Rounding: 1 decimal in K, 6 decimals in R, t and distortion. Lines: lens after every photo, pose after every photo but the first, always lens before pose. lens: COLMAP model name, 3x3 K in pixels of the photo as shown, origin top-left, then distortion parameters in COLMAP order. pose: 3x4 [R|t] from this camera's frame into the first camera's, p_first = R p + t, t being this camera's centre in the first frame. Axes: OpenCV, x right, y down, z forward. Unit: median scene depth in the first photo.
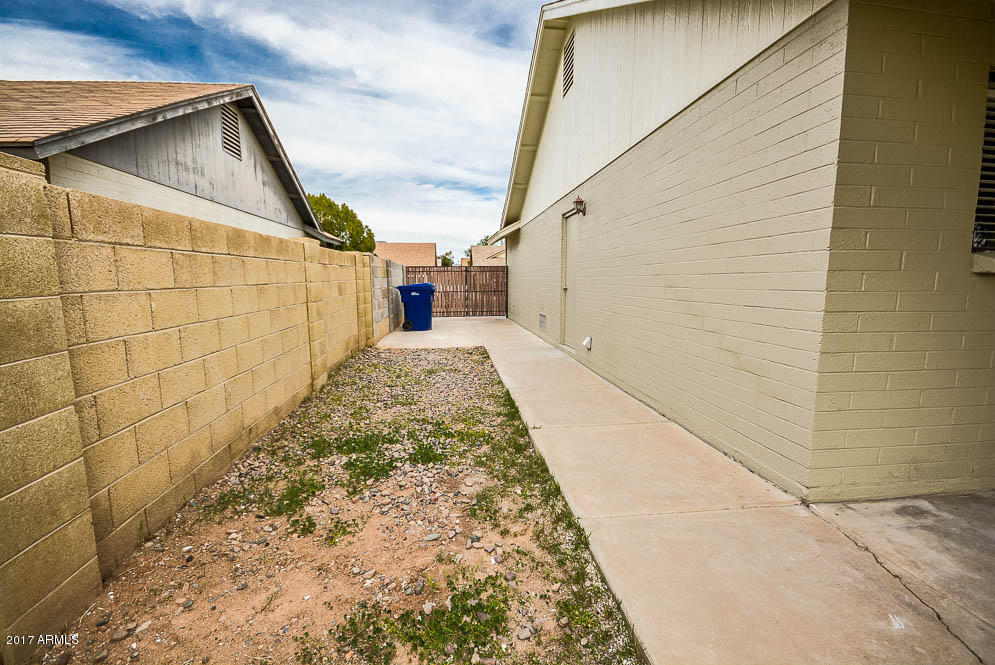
lens RADIAL K [[436.2, 0, 494.9], [0, 436.2, 336.7], [0, 0, 1]] dist [0.009189, -0.000306]
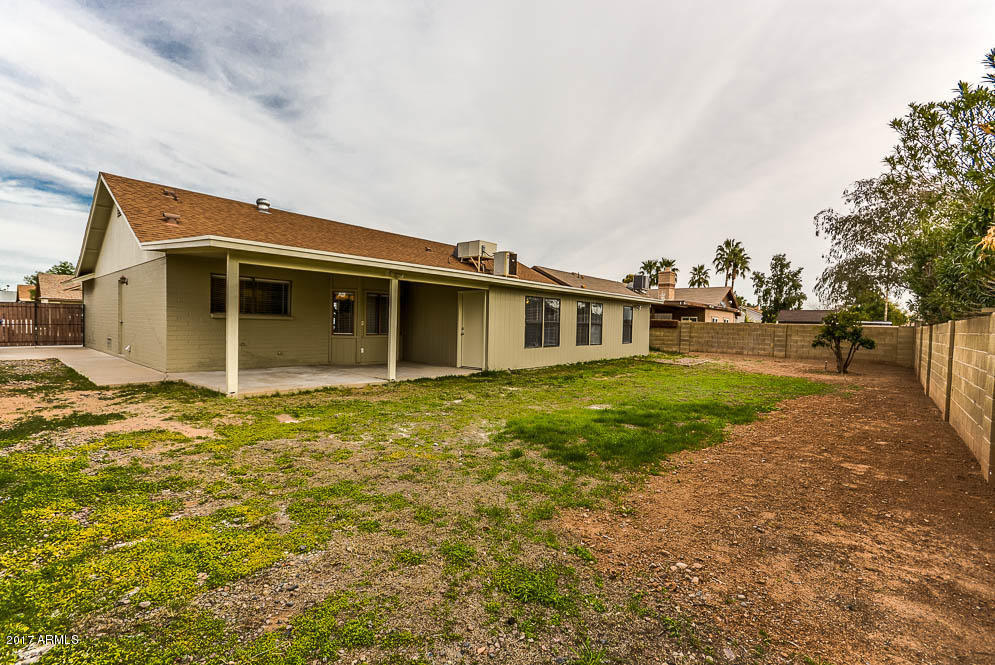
lens RADIAL K [[440.2, 0, 494.8], [0, 440.2, 337.9], [0, 0, 1]] dist [0.008887, -0.000459]
pose [[0.733232, -0.001946, 0.679976, 0.036382], [0.063971, 0.995758, -0.066131, 0.118772], [-0.676963, 0.091989, 0.730246, -0.924933]]
